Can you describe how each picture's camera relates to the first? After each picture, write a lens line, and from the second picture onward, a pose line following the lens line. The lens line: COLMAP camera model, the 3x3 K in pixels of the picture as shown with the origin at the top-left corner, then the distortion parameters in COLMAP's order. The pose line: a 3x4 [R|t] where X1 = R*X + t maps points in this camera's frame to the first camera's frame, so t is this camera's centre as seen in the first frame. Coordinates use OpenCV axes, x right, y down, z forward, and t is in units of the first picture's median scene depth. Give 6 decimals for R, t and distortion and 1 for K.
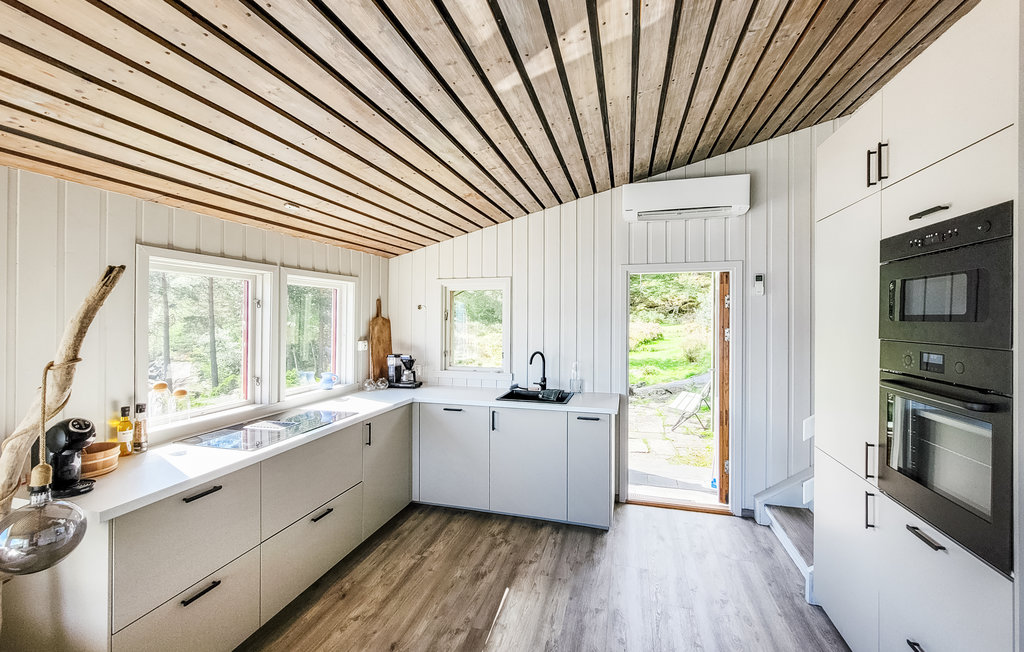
lens RADIAL K [[402.0, 0, 512.0], [0, 402.0, 326.0], [0, 0, 1]] dist [-0.000170, -0.000057]
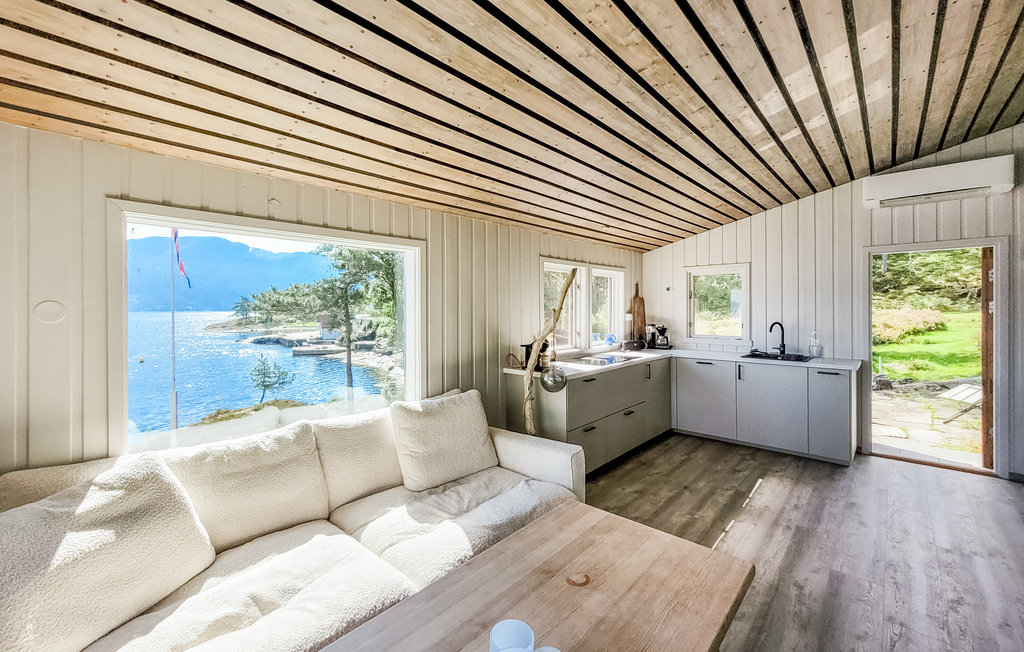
lens RADIAL K [[416.3, 0, 509.9], [0, 416.3, 307.3], [0, 0, 1]] dist [-0.001039, -0.000657]
pose [[0.894151, -0.003812, -0.447750, -0.099755], [-0.005409, 0.999799, -0.019314, 0.049344], [0.447734, 0.019691, 0.893950, -0.522185]]
